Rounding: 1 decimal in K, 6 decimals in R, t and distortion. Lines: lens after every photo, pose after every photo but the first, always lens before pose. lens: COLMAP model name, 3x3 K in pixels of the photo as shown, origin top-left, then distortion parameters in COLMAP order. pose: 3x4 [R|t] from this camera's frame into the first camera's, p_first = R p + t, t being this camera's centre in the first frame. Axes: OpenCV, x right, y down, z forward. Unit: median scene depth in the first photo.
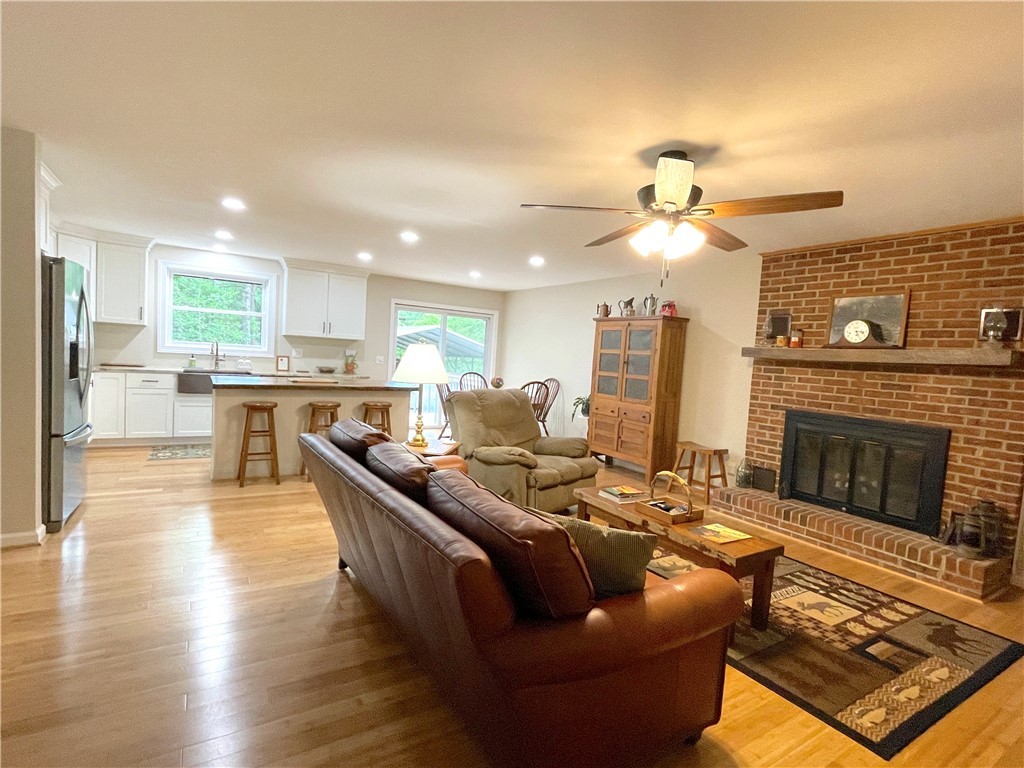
lens RADIAL K [[512.7, 0, 513.2], [0, 512.7, 386.8], [0, 0, 1]] dist [-0.009391, 0.002214]
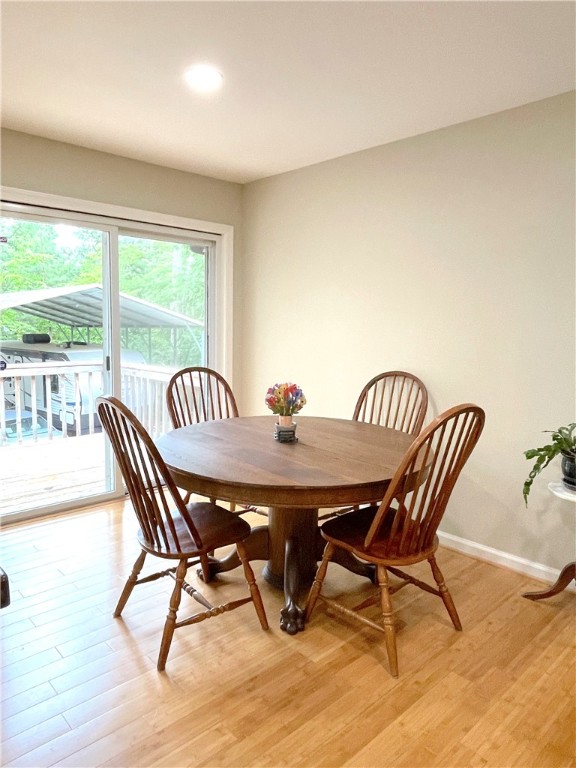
lens RADIAL K [[512.0, 0, 287.1], [0, 512.0, 383.6], [0, 0, 1]] dist [0.006353, -0.011916]
pose [[0.978635, -0.069230, 0.193600, -0.125960], [0.056988, 0.996049, 0.068108, -0.056148], [-0.197550, -0.055620, 0.978714, 0.844940]]
